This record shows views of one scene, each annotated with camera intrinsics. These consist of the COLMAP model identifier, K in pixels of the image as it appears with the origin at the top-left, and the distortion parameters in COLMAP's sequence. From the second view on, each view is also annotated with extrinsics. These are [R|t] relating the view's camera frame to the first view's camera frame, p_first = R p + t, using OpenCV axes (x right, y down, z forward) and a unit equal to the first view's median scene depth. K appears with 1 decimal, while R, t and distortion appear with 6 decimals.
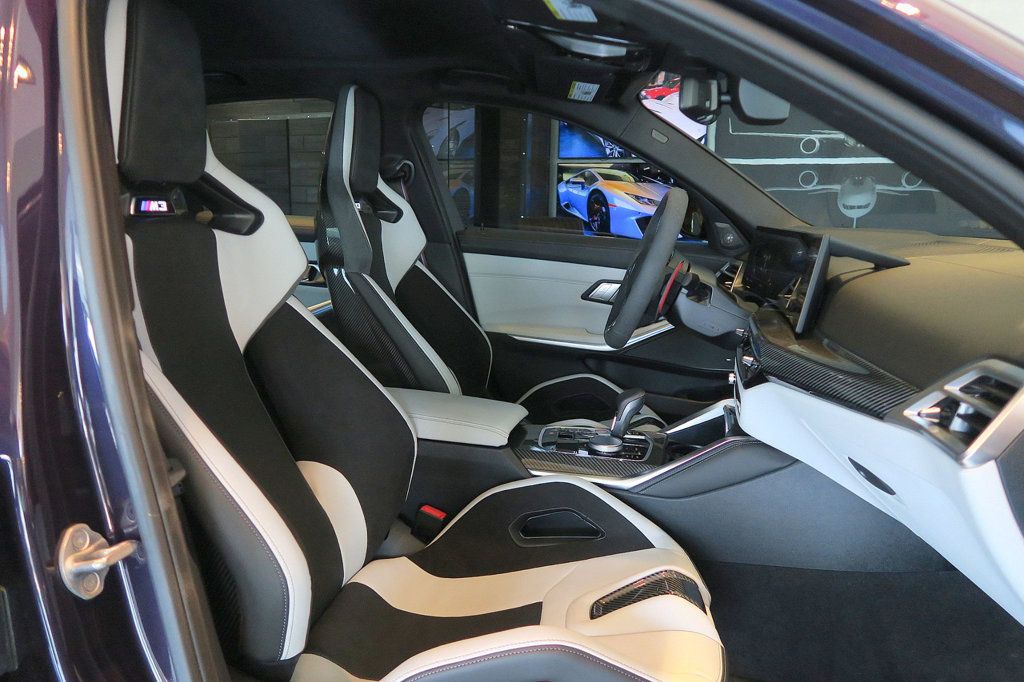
lens RADIAL K [[721.7, 0, 511.2], [0, 721.7, 340.3], [0, 0, 1]] dist [-0.019349, 0.001065]
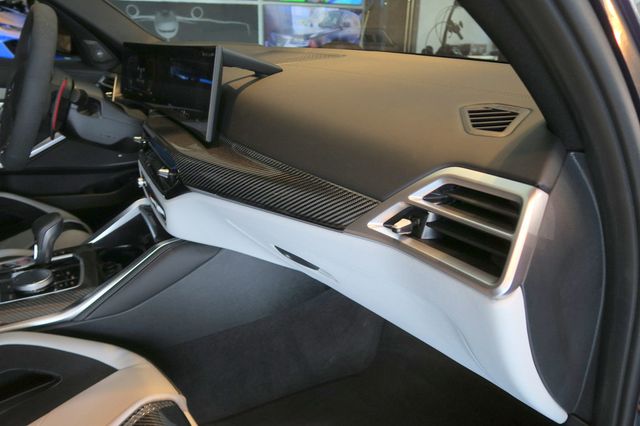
lens RADIAL K [[451.0, 0, 318.6], [0, 451.0, 216.4], [0, 0, 1]] dist [-0.019349, 0.001065]
pose [[0.730686, -0.256314, 0.632772, 0.046680], [0.121016, 0.960798, 0.249444, -0.037342], [-0.671902, -0.105690, 0.733060, 0.277795]]
